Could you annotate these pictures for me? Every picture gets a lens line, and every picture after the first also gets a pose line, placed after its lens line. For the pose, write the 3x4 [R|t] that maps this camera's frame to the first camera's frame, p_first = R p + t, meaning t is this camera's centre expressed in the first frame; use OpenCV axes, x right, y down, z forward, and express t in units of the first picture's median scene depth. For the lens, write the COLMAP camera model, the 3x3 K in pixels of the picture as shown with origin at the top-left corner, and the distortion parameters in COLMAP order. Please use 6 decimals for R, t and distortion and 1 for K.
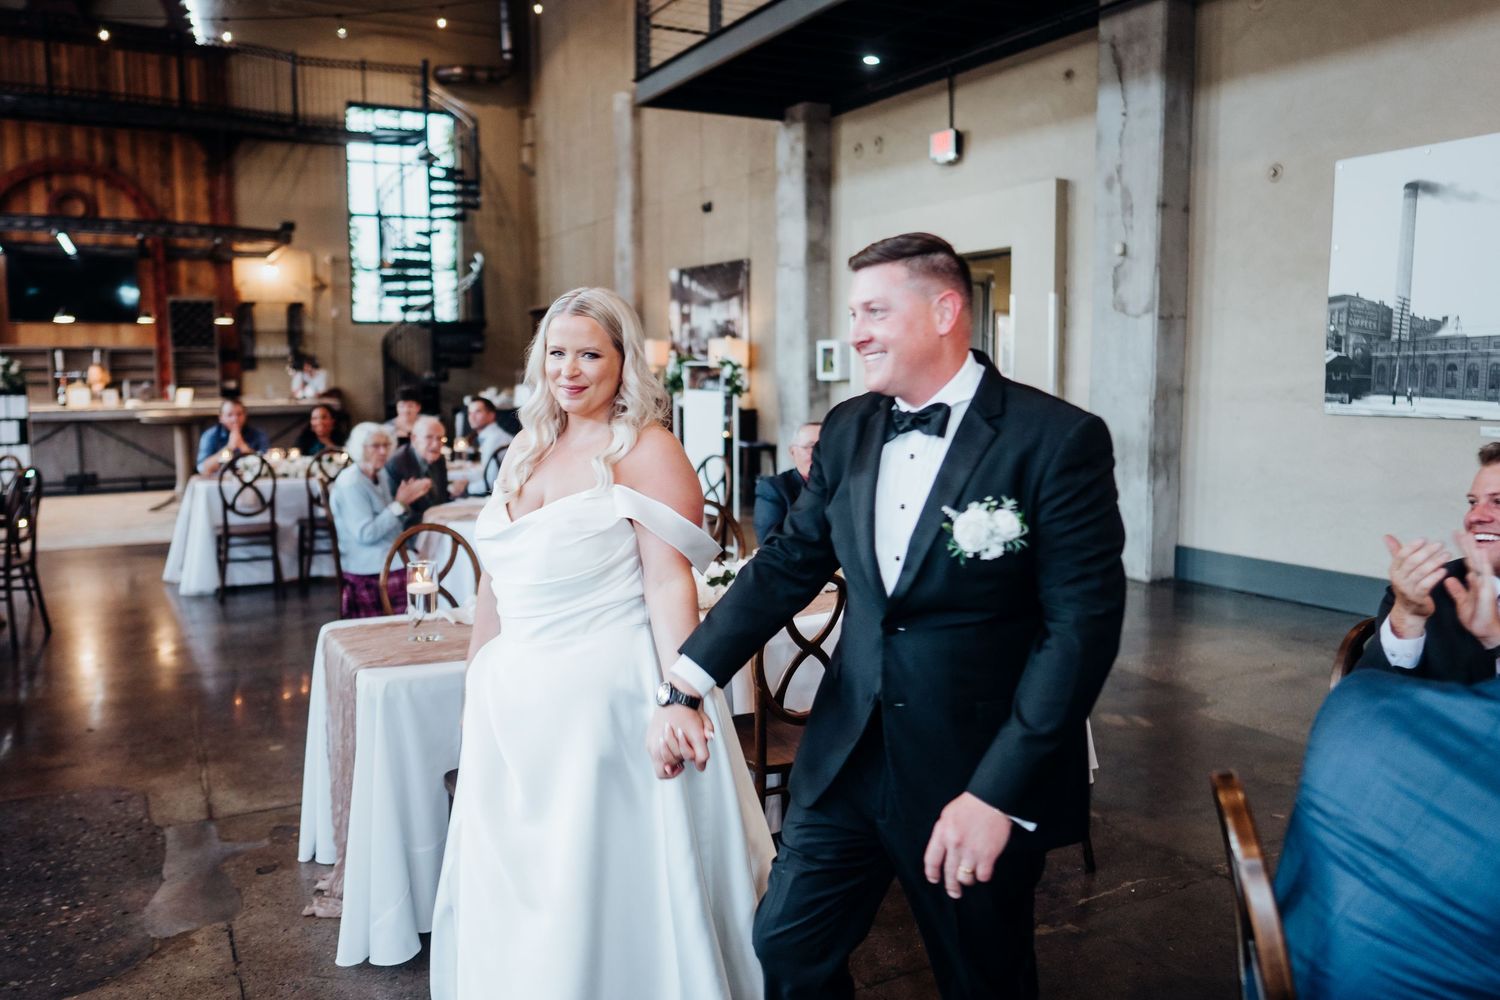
lens RADIAL K [[1265.8, 0, 663.0], [0, 1265.8, 475.1], [0, 0, 1]] dist [-0.038836, 0.008341]
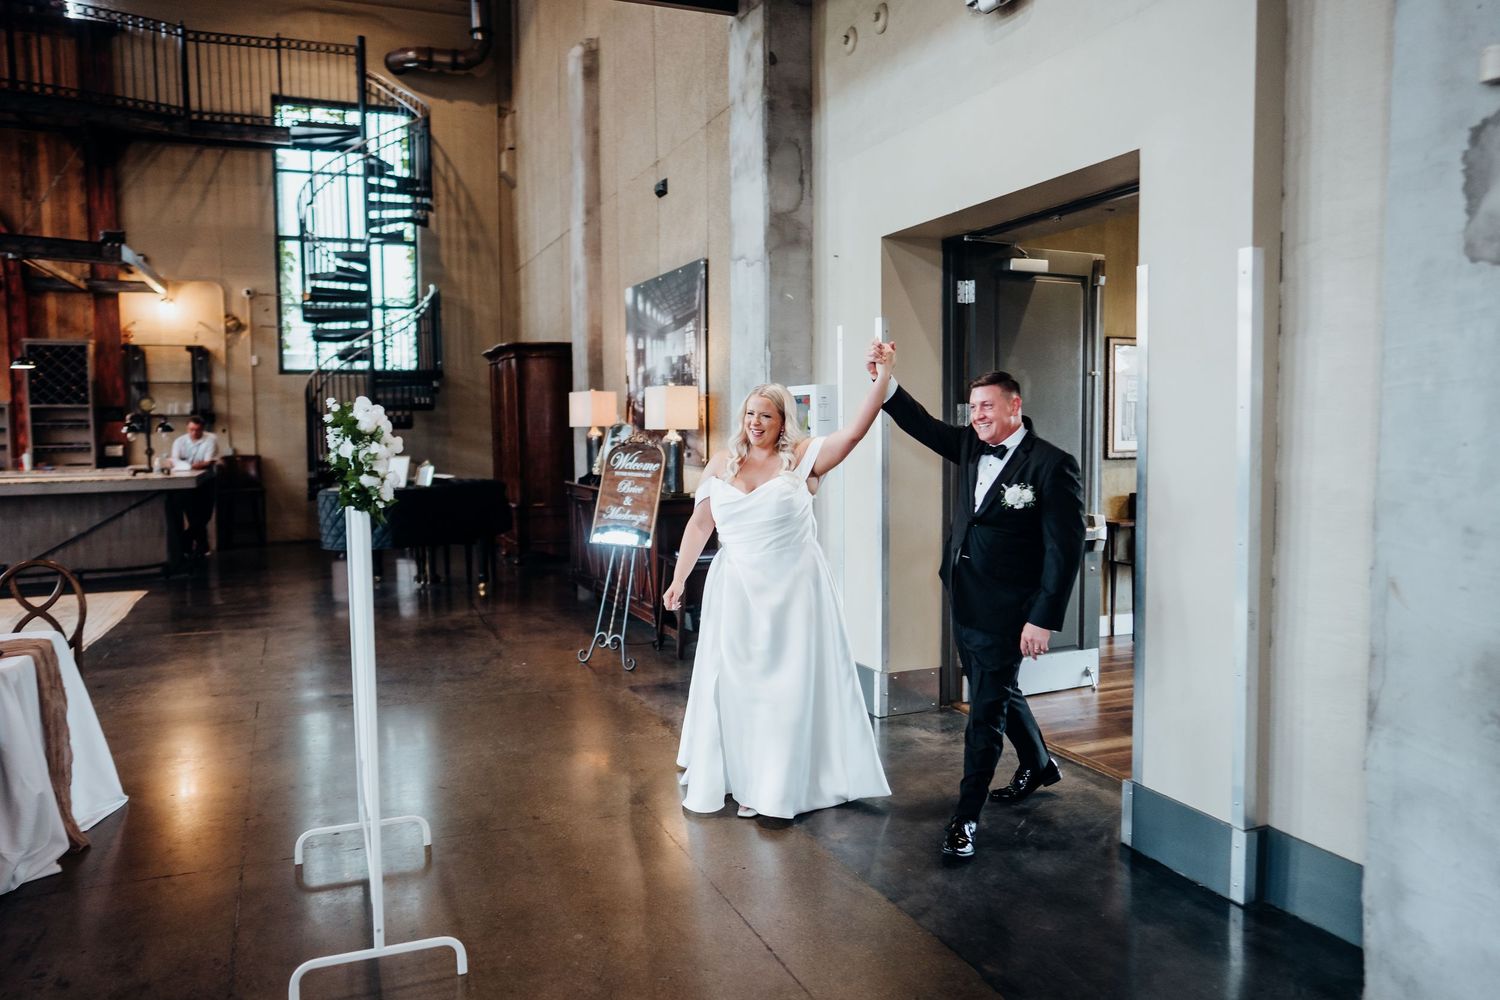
lens RADIAL K [[1046.9, 0, 739.9], [0, 1046.9, 484.1], [0, 0, 1]] dist [-0.045377, 0.053024]
pose [[0.995886, 0.004833, -0.090481, 0.133750], [-0.007457, 0.999560, -0.028693, -0.044359], [0.090302, 0.029249, 0.995485, 0.492240]]
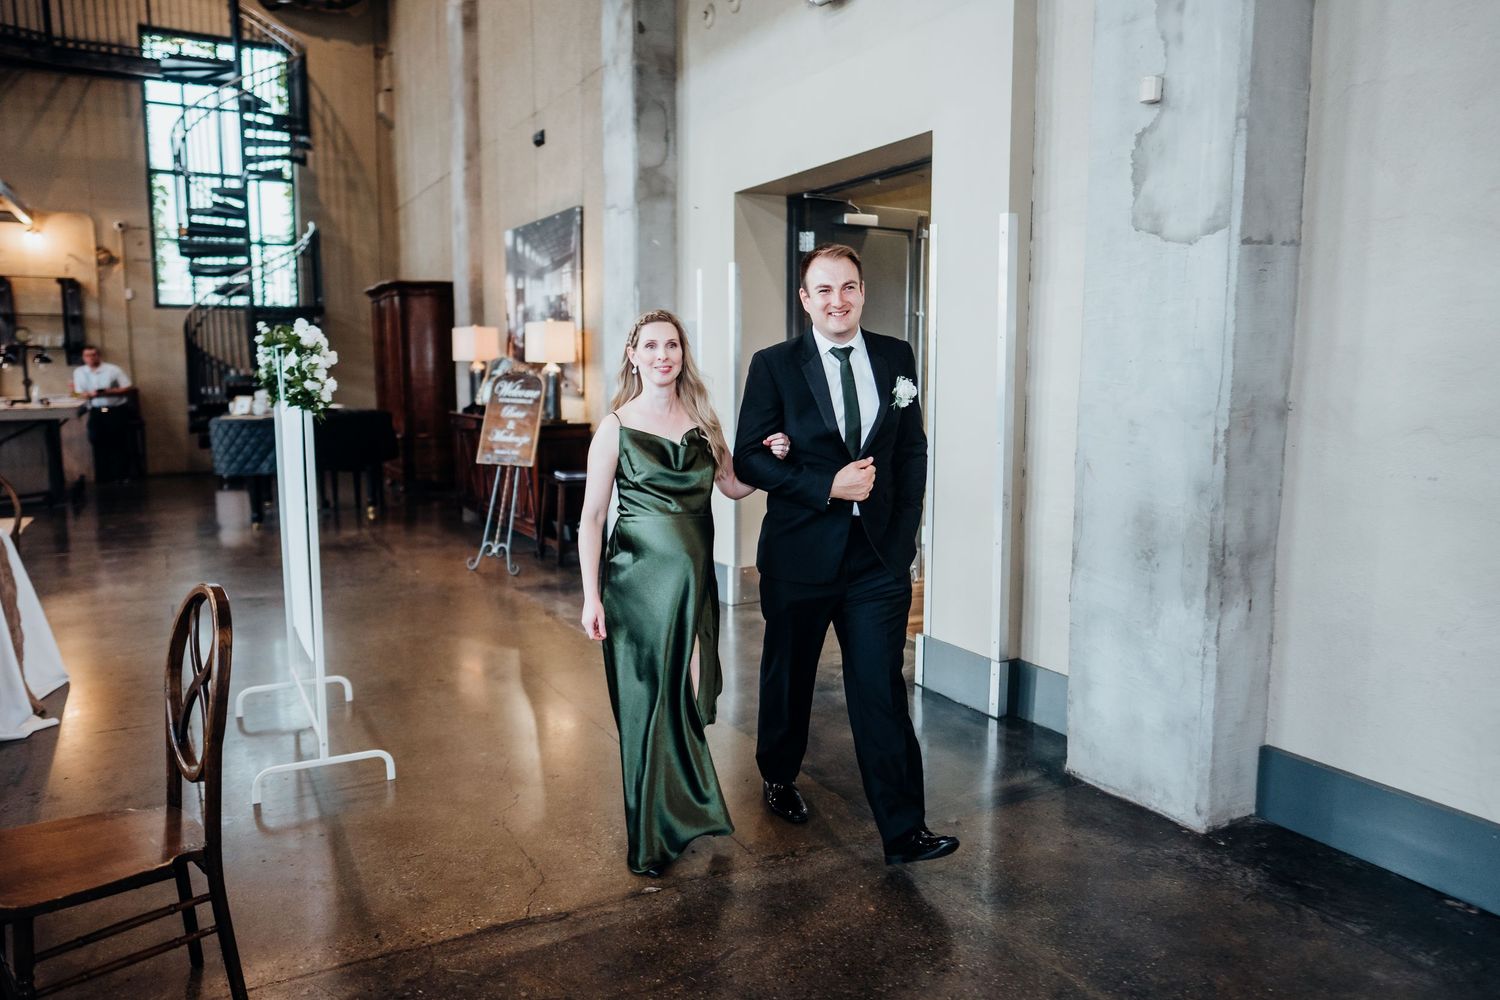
lens RADIAL K [[1046.9, 0, 739.9], [0, 1046.9, 484.1], [0, 0, 1]] dist [-0.045377, 0.053024]
pose [[0.999606, 0.005553, 0.027514, 0.141169], [-0.006146, 0.999749, 0.021527, -0.031995], [-0.027388, -0.021687, 0.999390, 0.429479]]
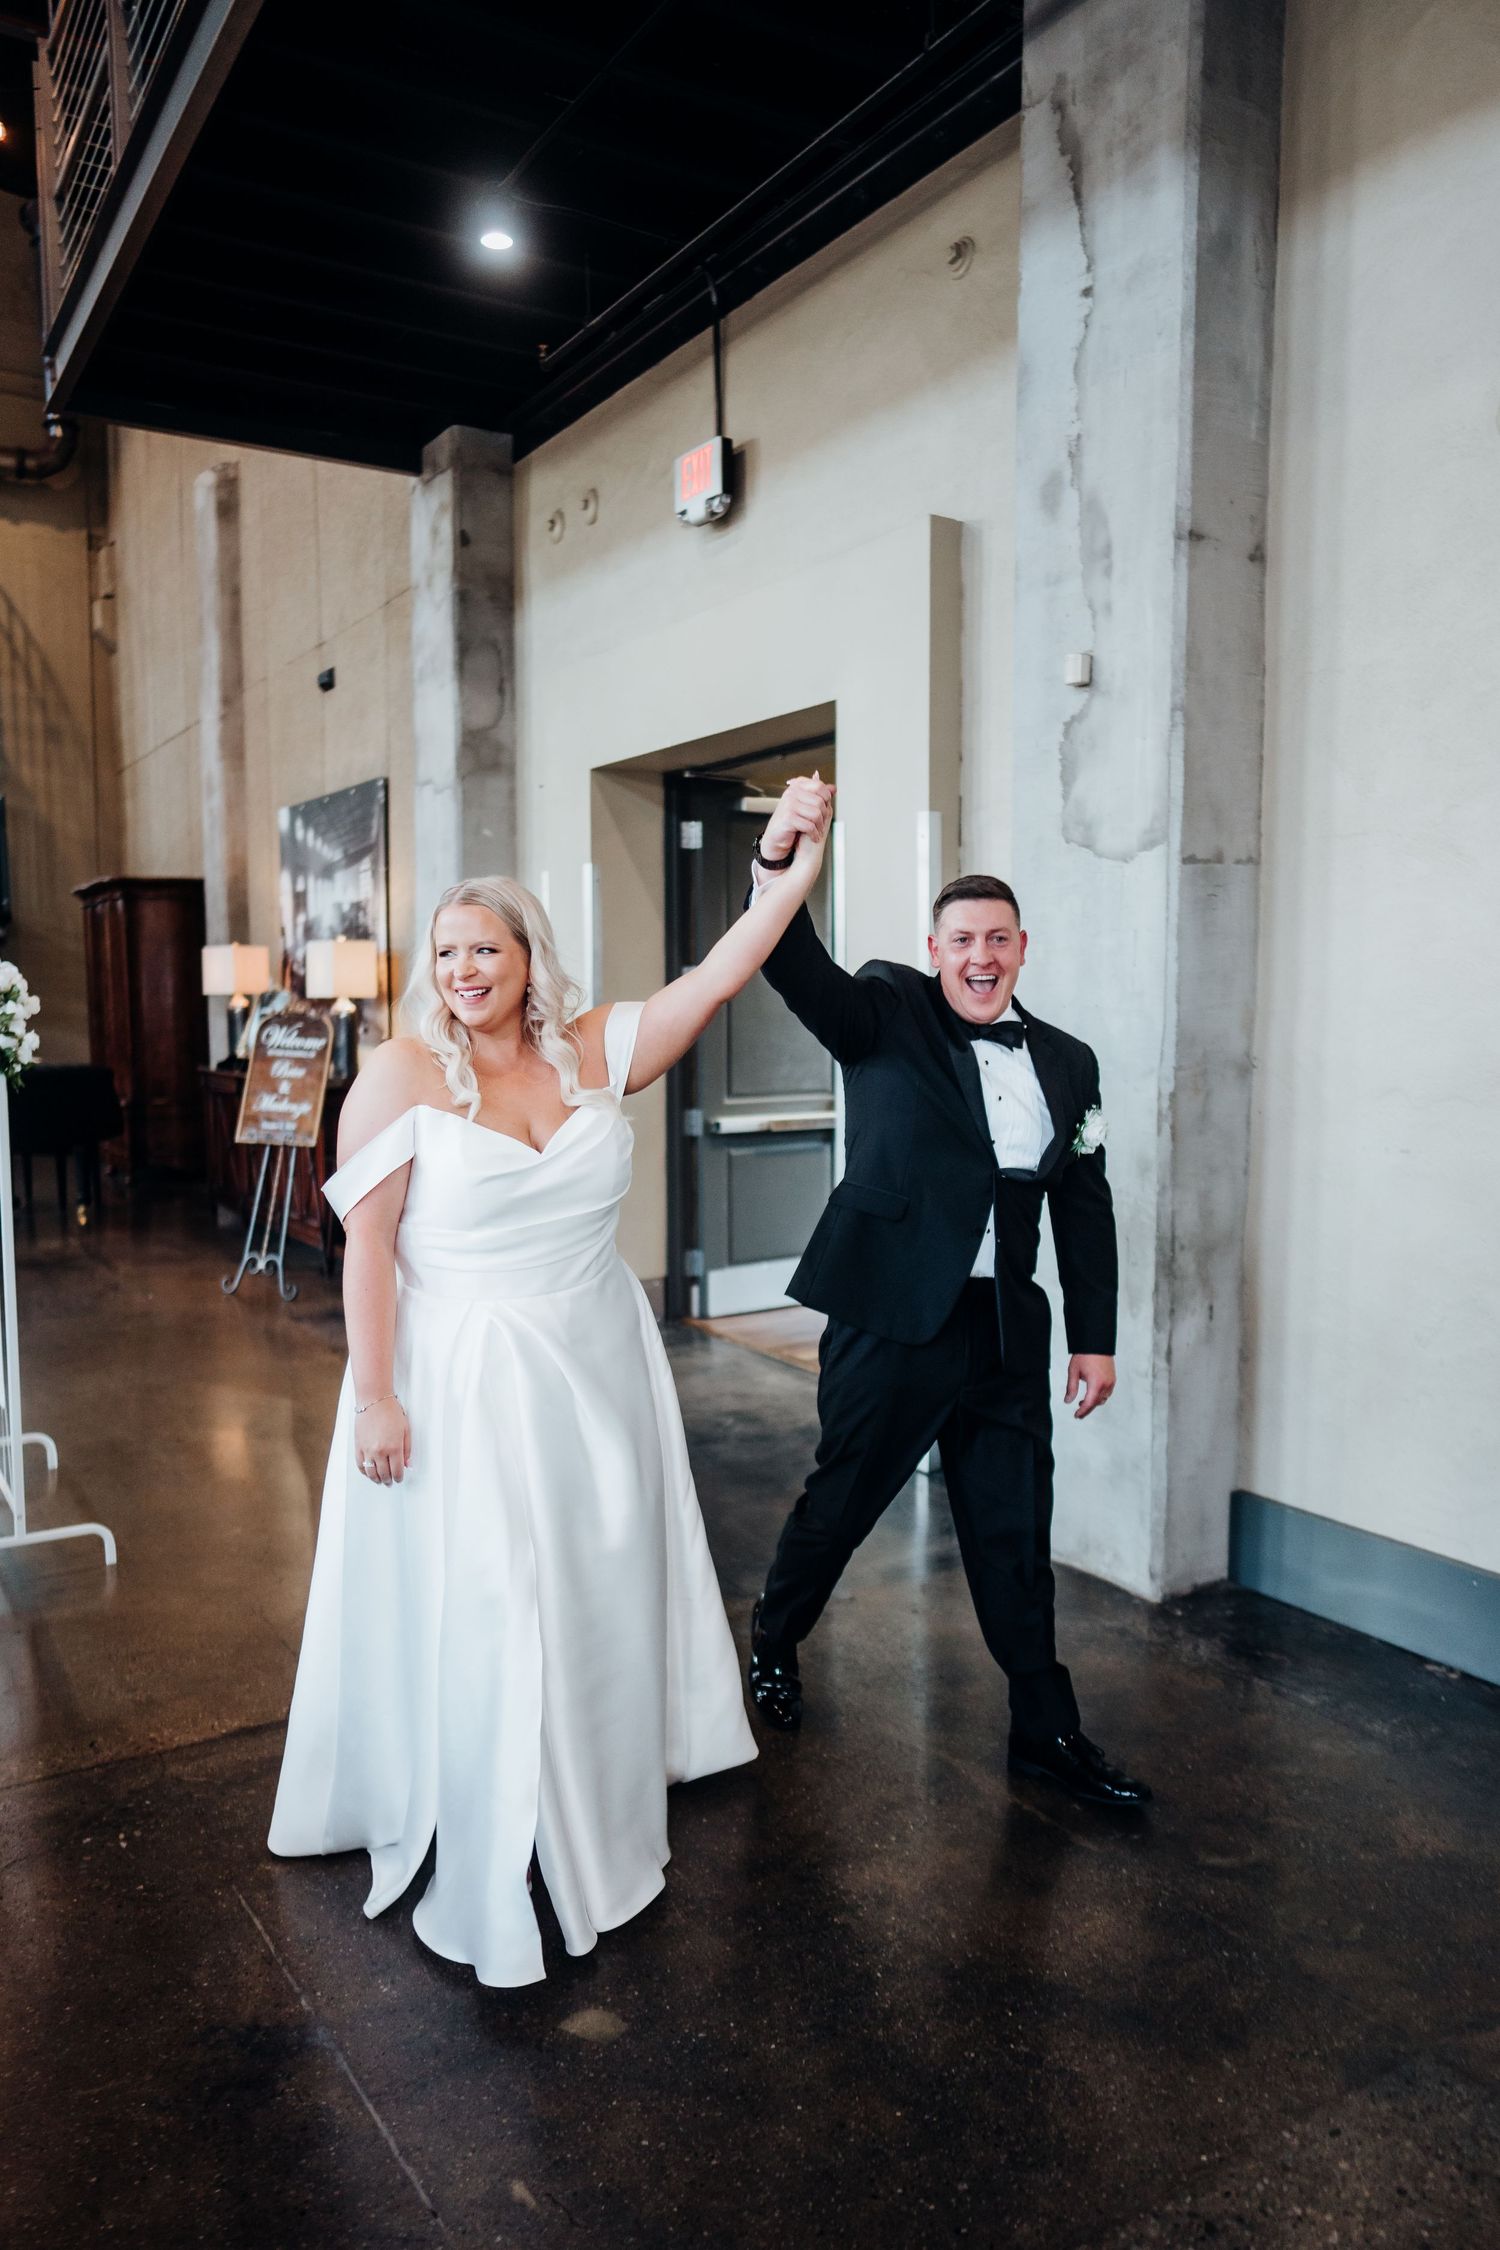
lens RADIAL K [[1597.9, 0, 750.0], [0, 1597.9, 1125.0], [0, 0, 1]] dist [-0.045575, 0.049918]
pose [[0.996250, -0.001360, 0.086512, 0.156743], [0.001936, 0.999977, -0.006569, -0.032284], [-0.086501, 0.006712, 0.996229, 0.378497]]
